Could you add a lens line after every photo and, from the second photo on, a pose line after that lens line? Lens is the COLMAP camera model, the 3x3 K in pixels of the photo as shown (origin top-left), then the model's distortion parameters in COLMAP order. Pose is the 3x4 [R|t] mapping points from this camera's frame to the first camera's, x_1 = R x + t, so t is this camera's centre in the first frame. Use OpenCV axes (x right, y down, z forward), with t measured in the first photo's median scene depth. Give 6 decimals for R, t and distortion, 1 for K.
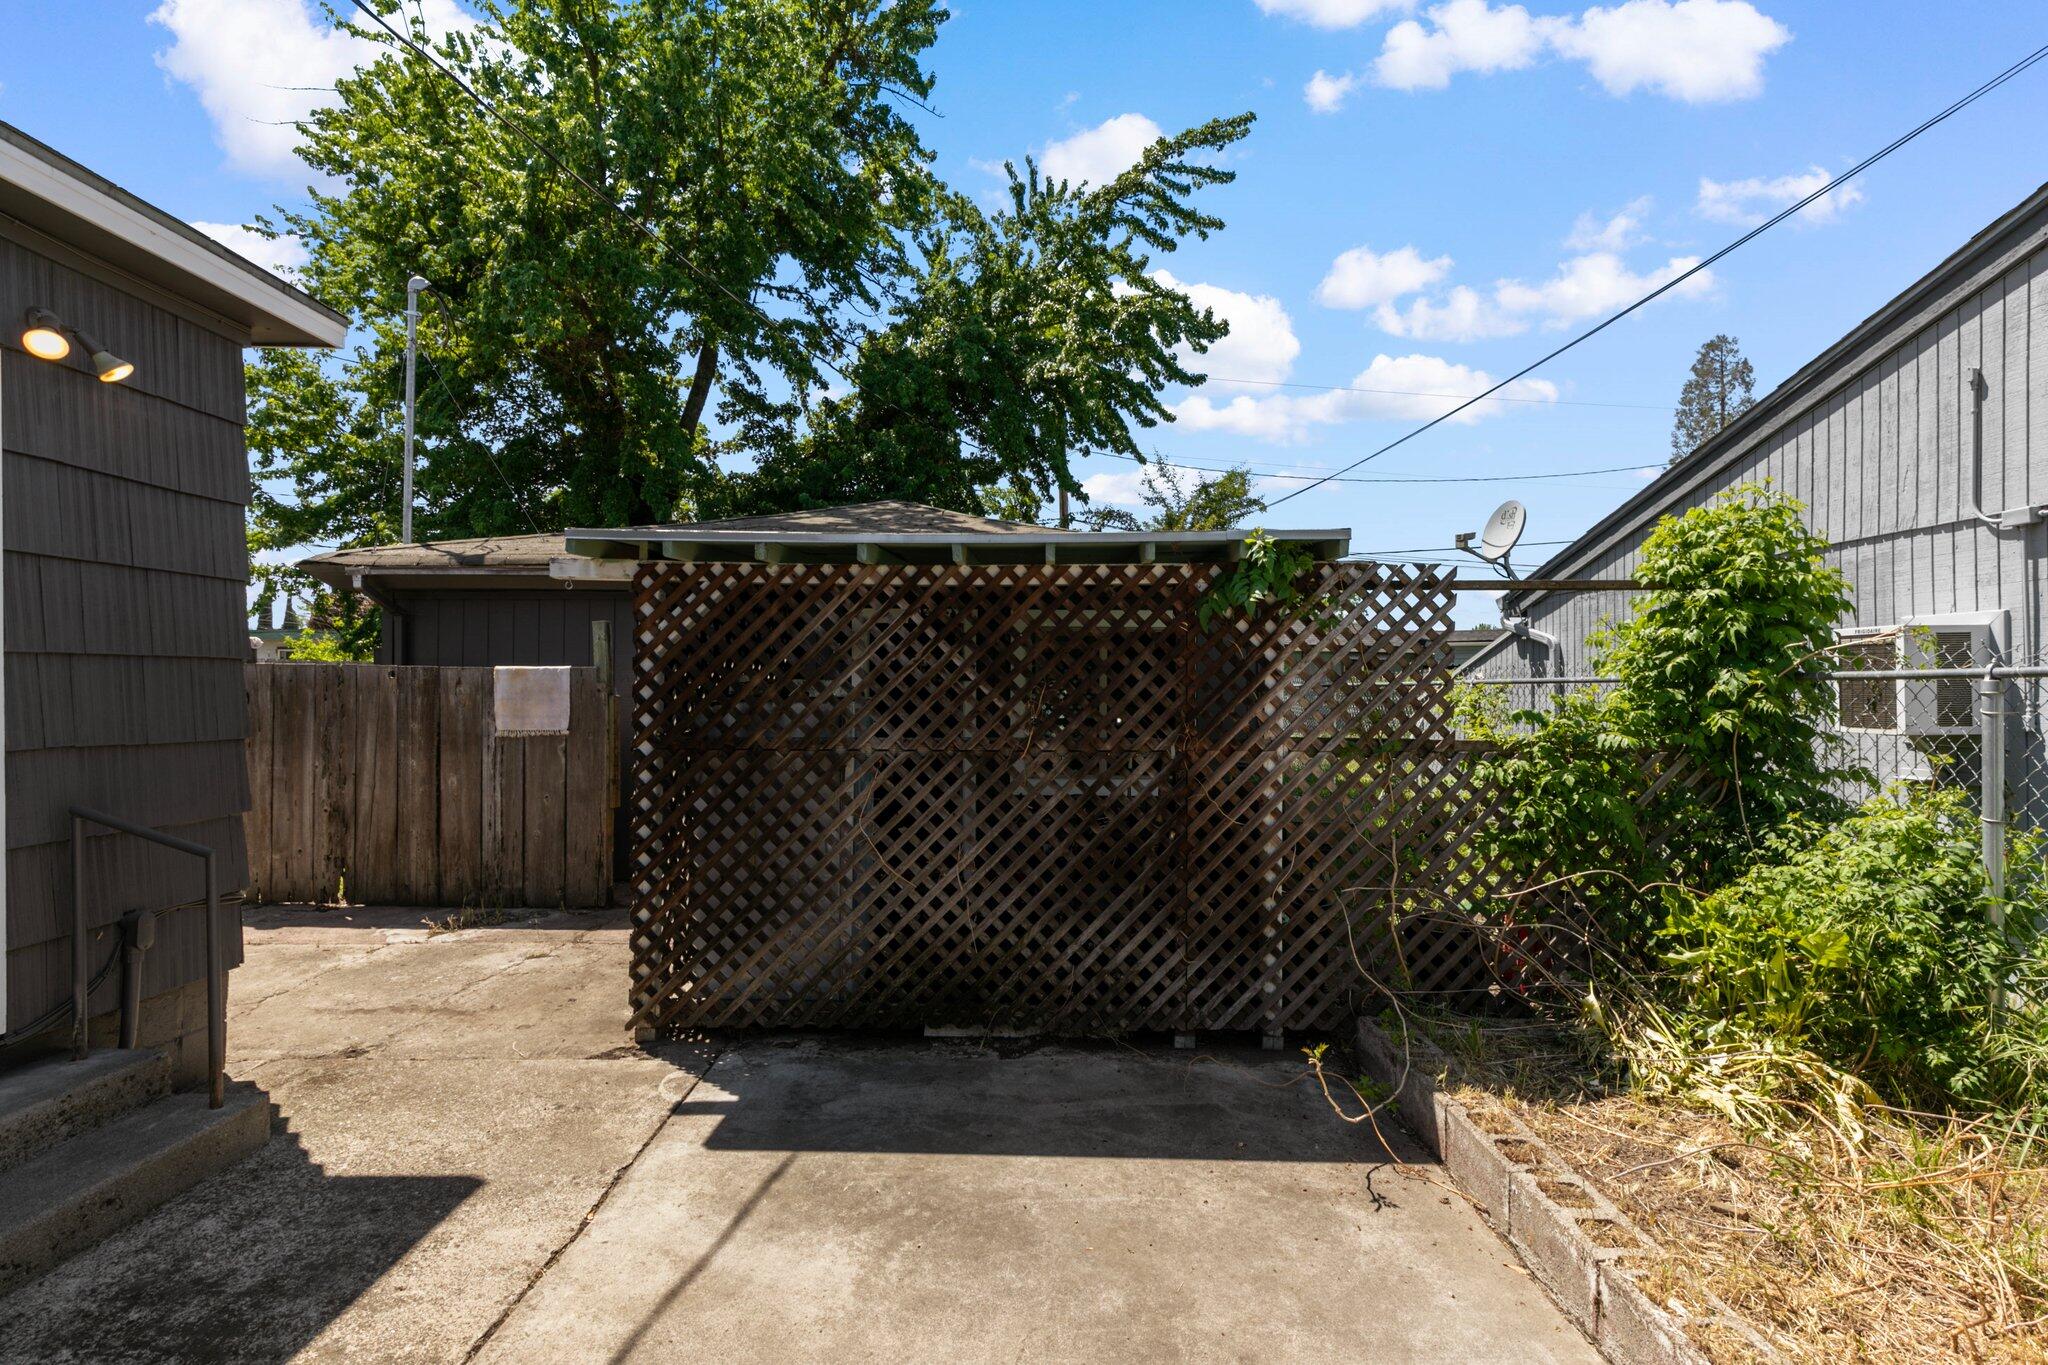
lens RADIAL K [[908.1, 0, 1032.6], [0, 908.1, 682.2], [0, 0, 1]] dist [0.005060, 0.000048]
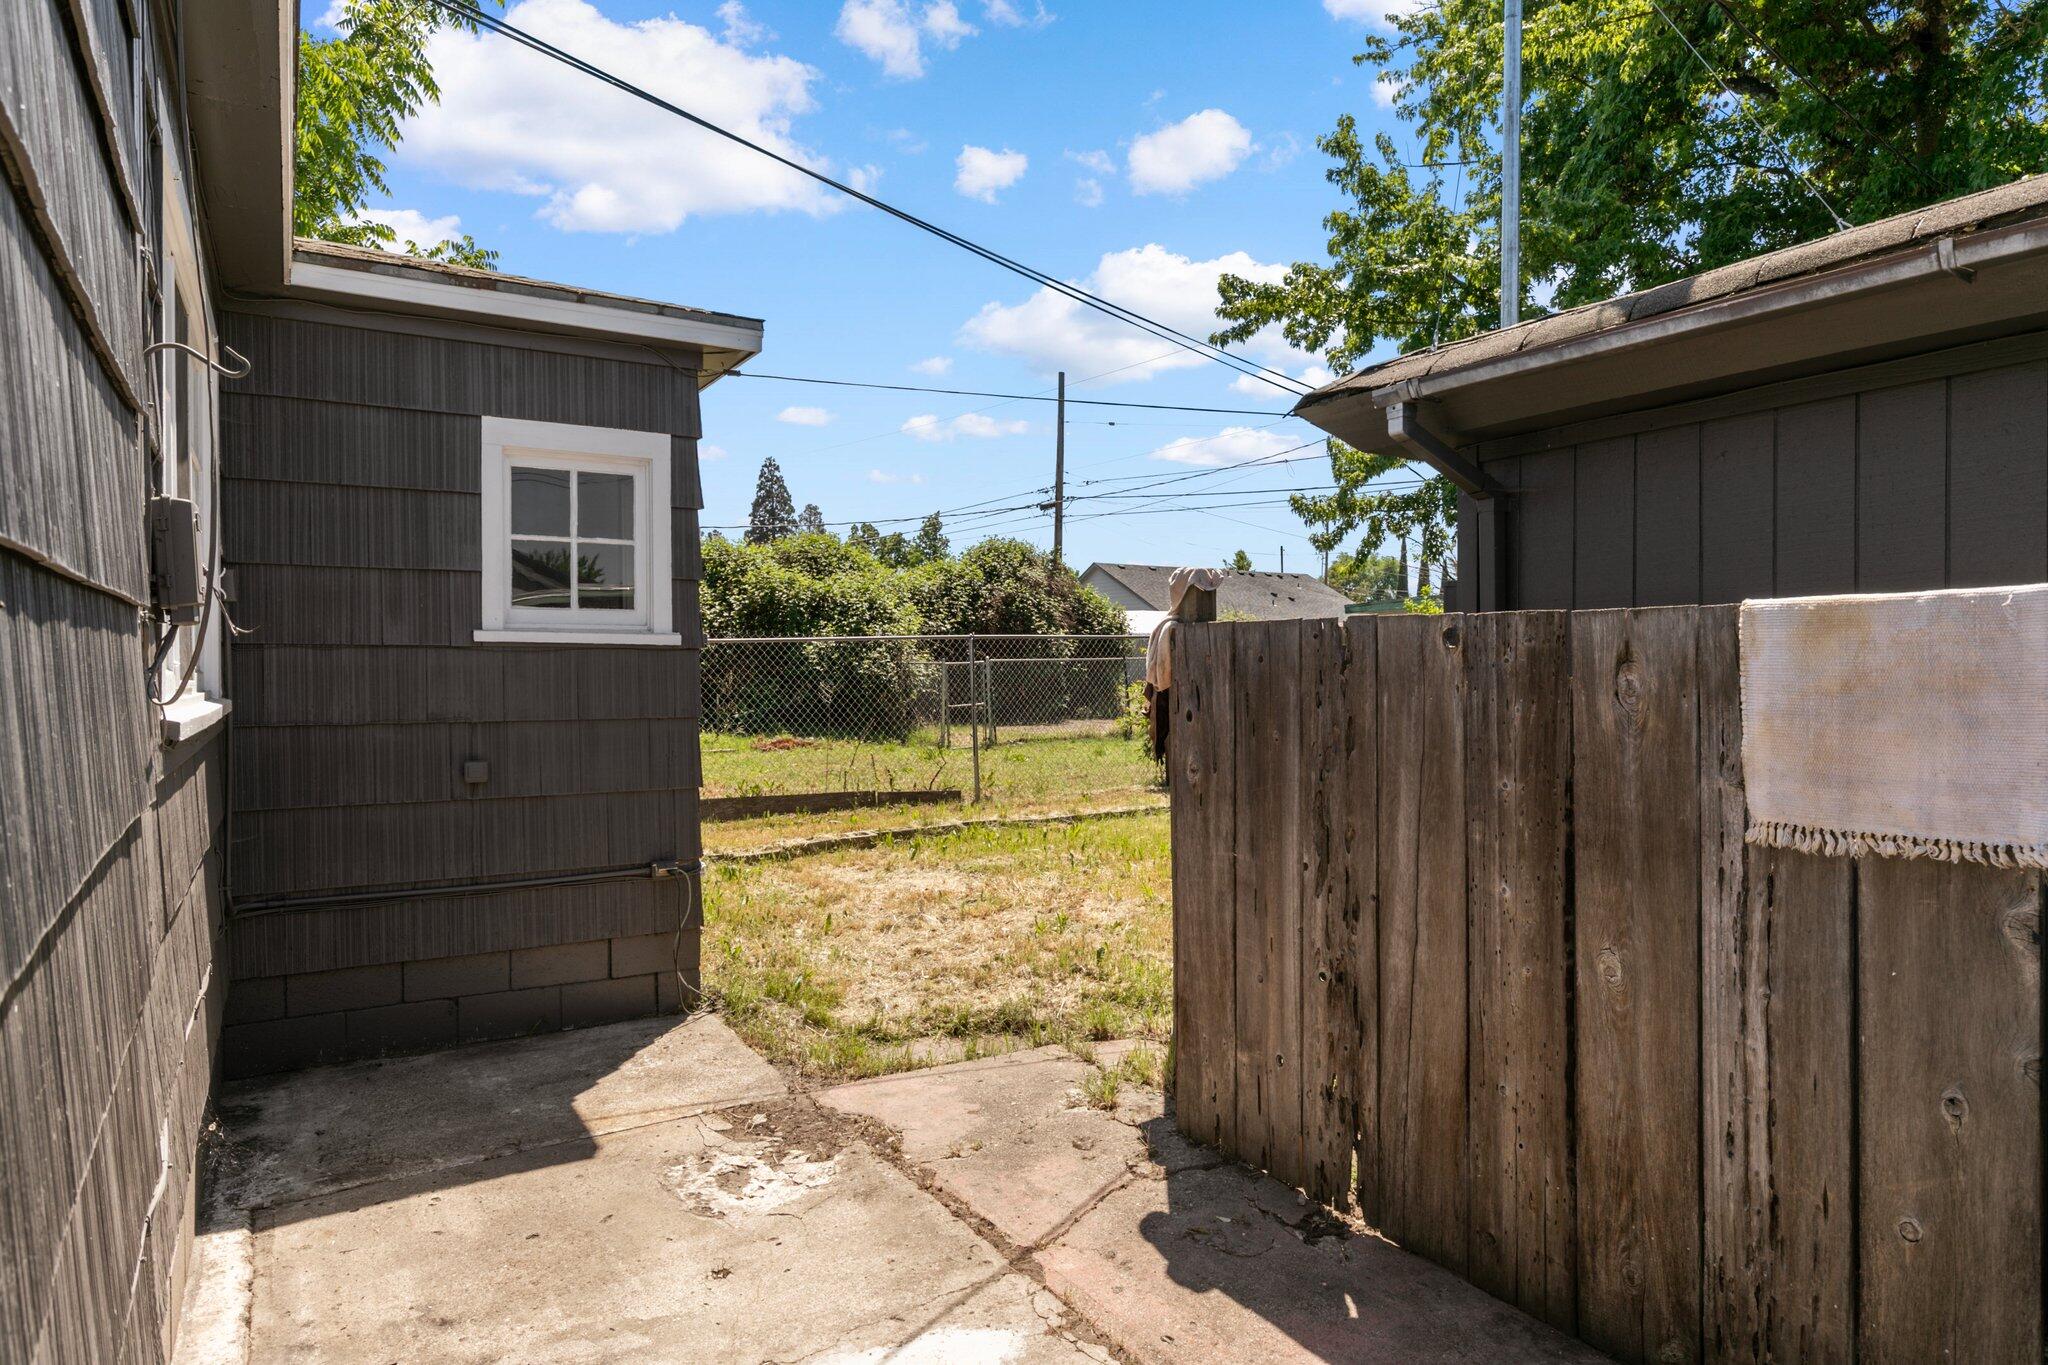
lens RADIAL K [[1205.1, 0, 1022.3], [0, 1205.1, 676.5], [0, 0, 1]] dist [-0.005769, -0.001061]
pose [[0.514200, -0.001989, -0.857668, -0.381576], [0.013802, 0.999887, 0.005956, 0.001574], [0.857559, -0.014900, 0.514169, 0.607964]]
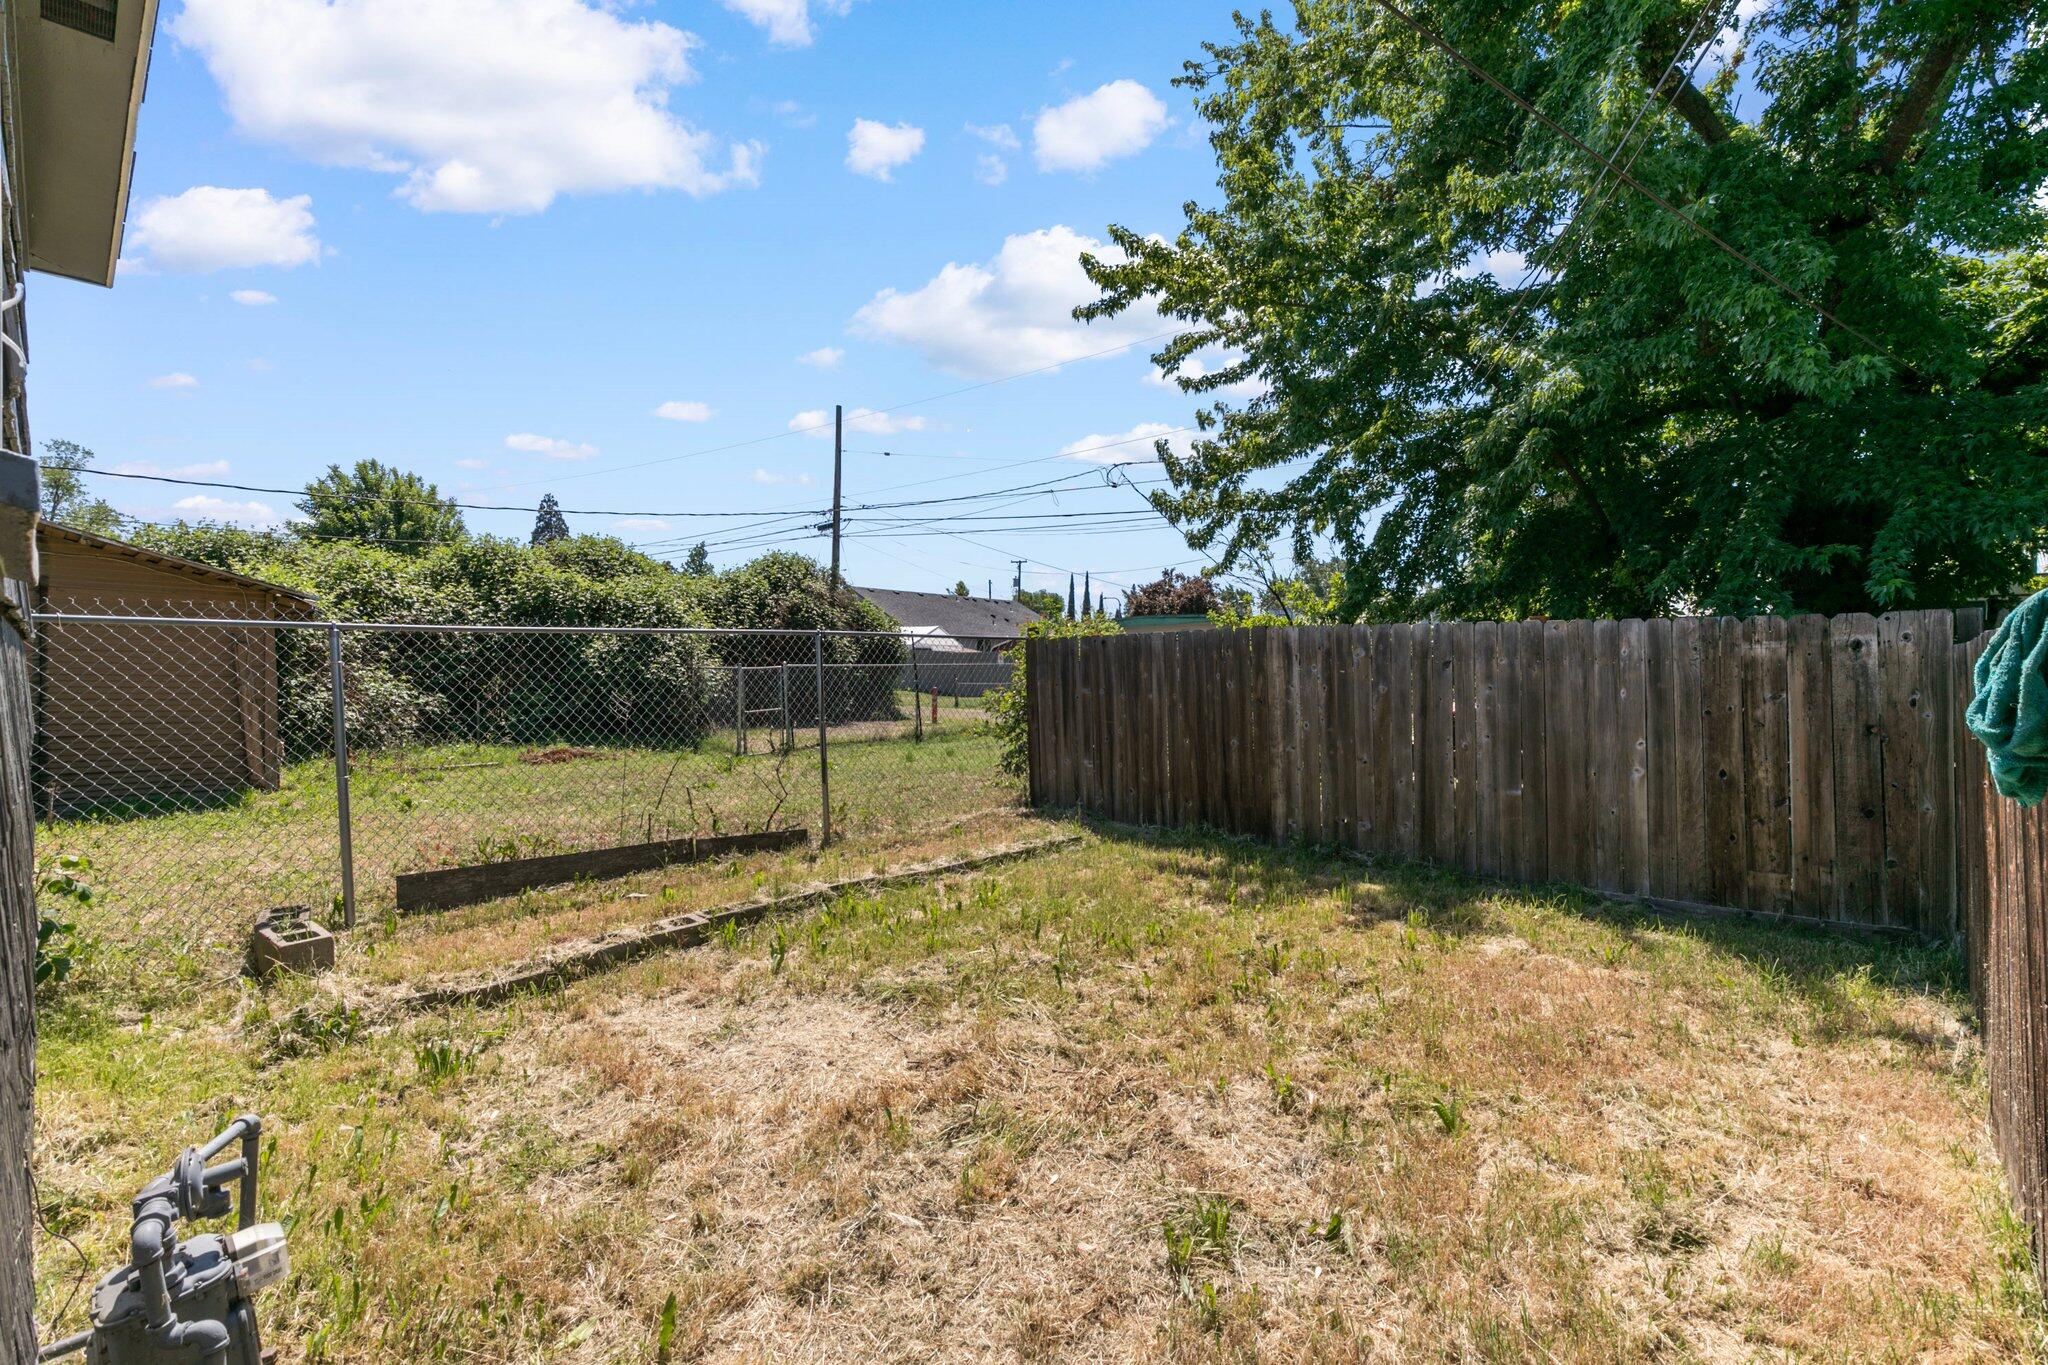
lens RADIAL K [[908.1, 0, 1033.2], [0, 908.1, 682.7], [0, 0, 1]] dist [0.005060, 0.000048]
pose [[0.732988, 0.000724, -0.680241, -1.050366], [0.010045, 0.999879, 0.011889, 0.000408], [0.680167, -0.015548, 0.732892, 0.854297]]
